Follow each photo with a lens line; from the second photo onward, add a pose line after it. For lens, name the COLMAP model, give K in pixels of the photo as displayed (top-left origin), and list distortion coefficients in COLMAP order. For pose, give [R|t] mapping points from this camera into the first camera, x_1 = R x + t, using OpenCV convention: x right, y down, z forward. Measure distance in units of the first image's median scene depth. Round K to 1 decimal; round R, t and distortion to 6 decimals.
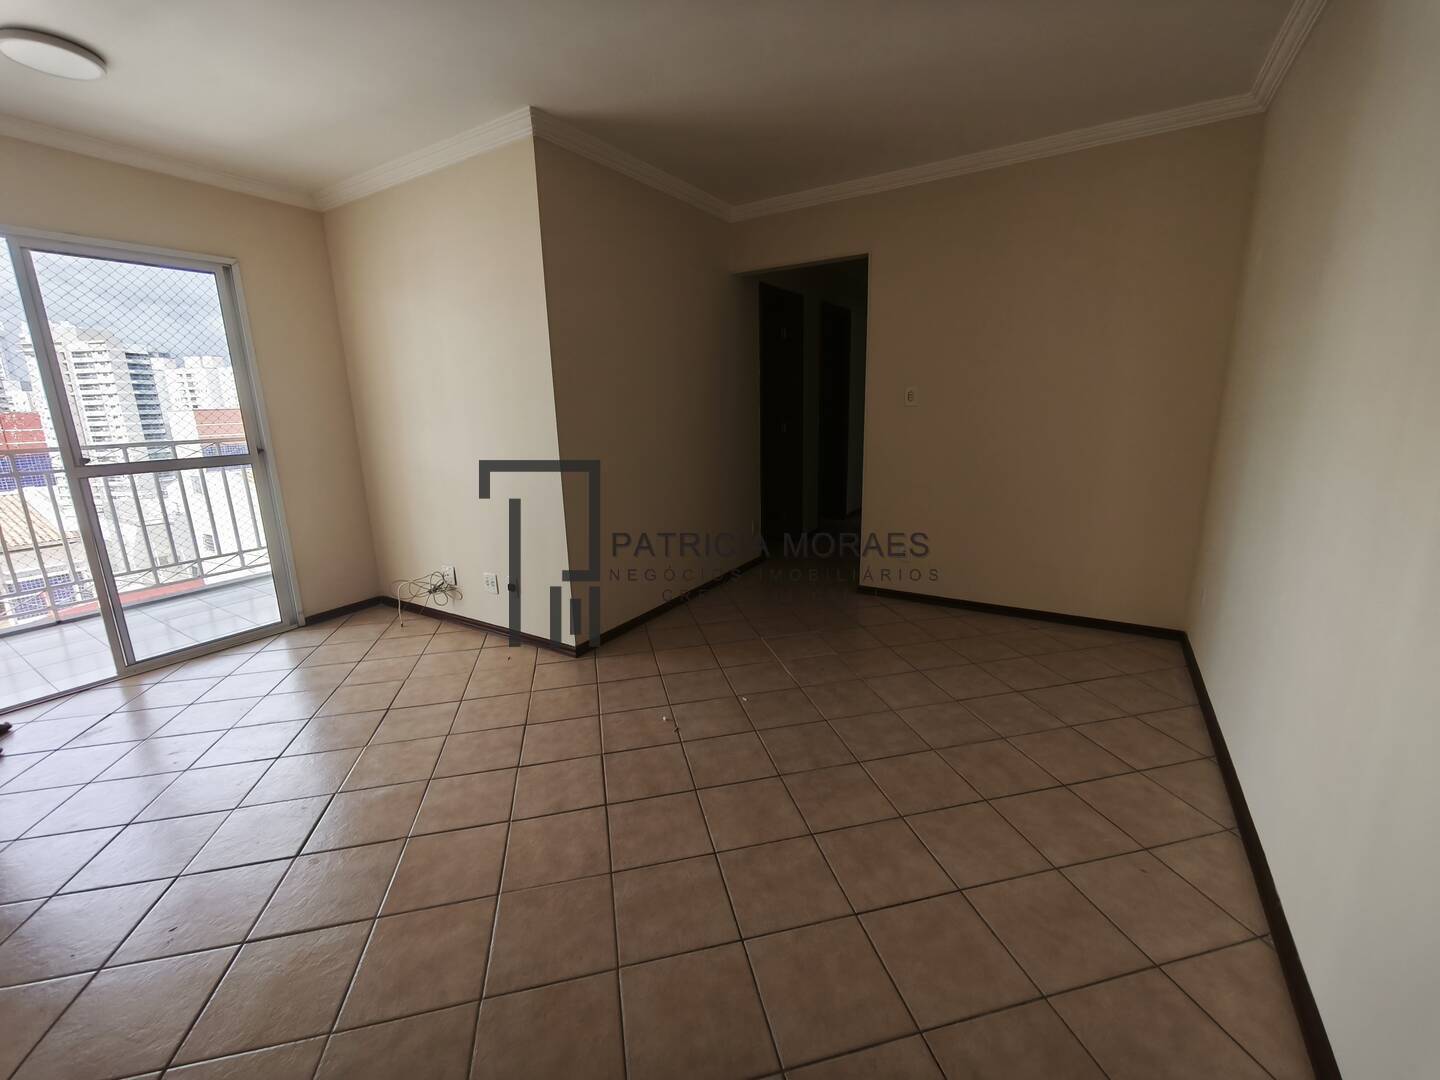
lens RADIAL K [[600.7, 0, 719.7], [0, 600.7, 540.2], [0, 0, 1]] dist [0.001093, -0.000040]
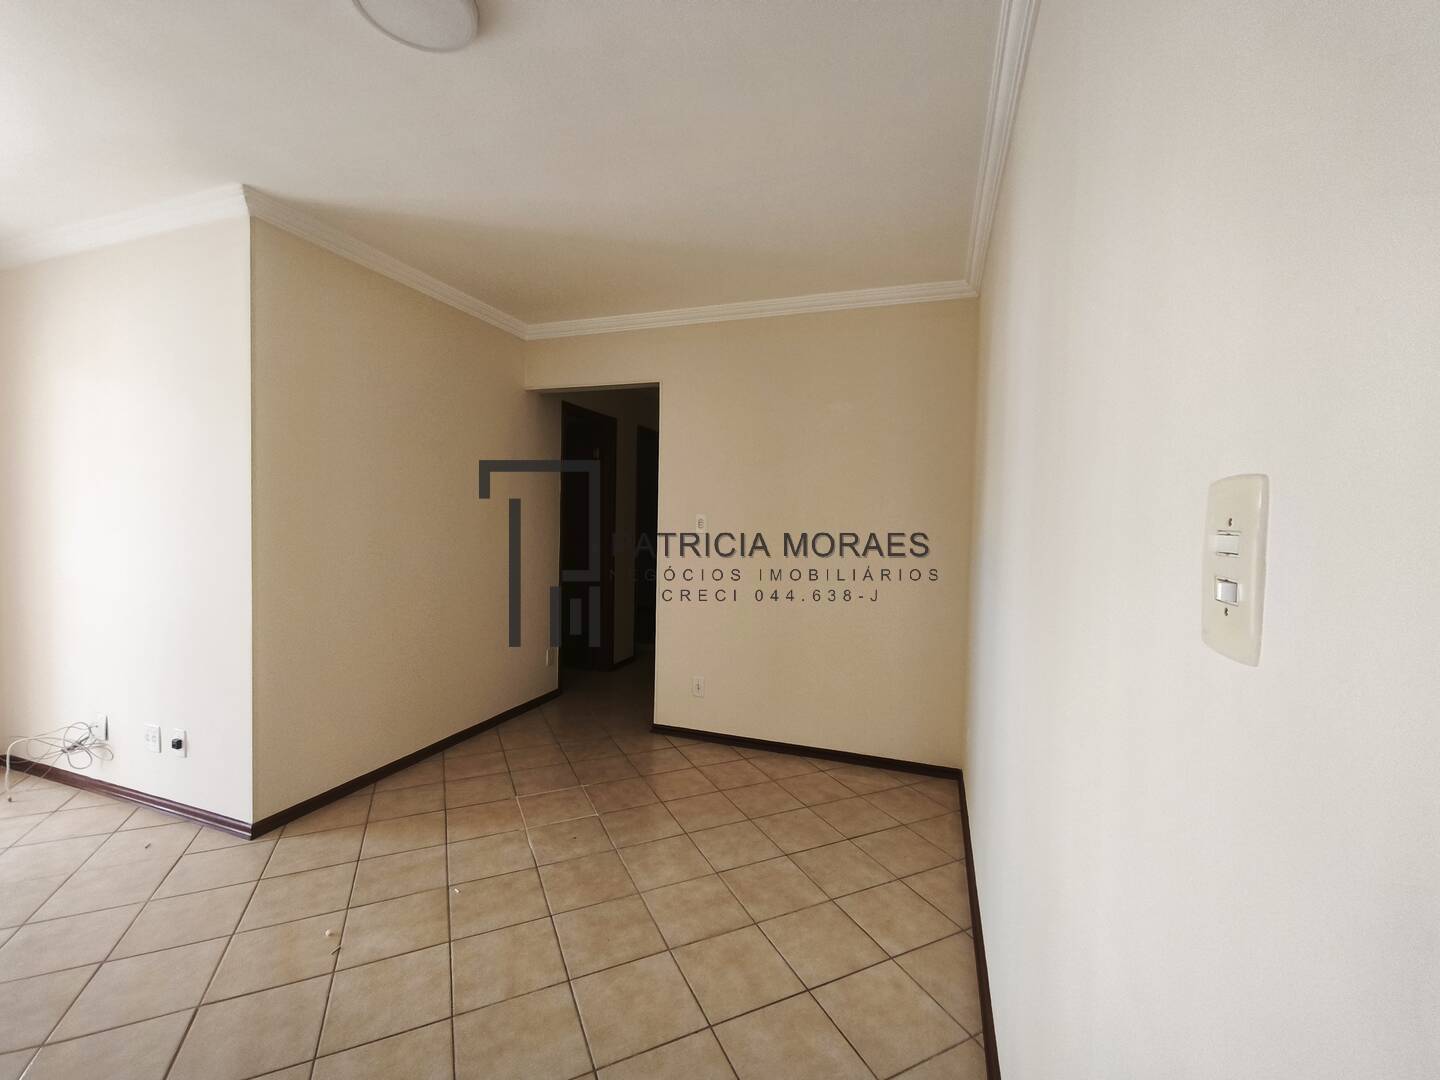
lens RADIAL K [[589.2, 0, 736.4], [0, 589.2, 544.8], [0, 0, 1]] dist [0.001612, -0.000304]
pose [[0.975678, 0.038328, 0.215830, 0.202835], [0.002508, 0.982580, -0.185826, -0.033185], [-0.219193, 0.181847, 0.958585, 0.094002]]
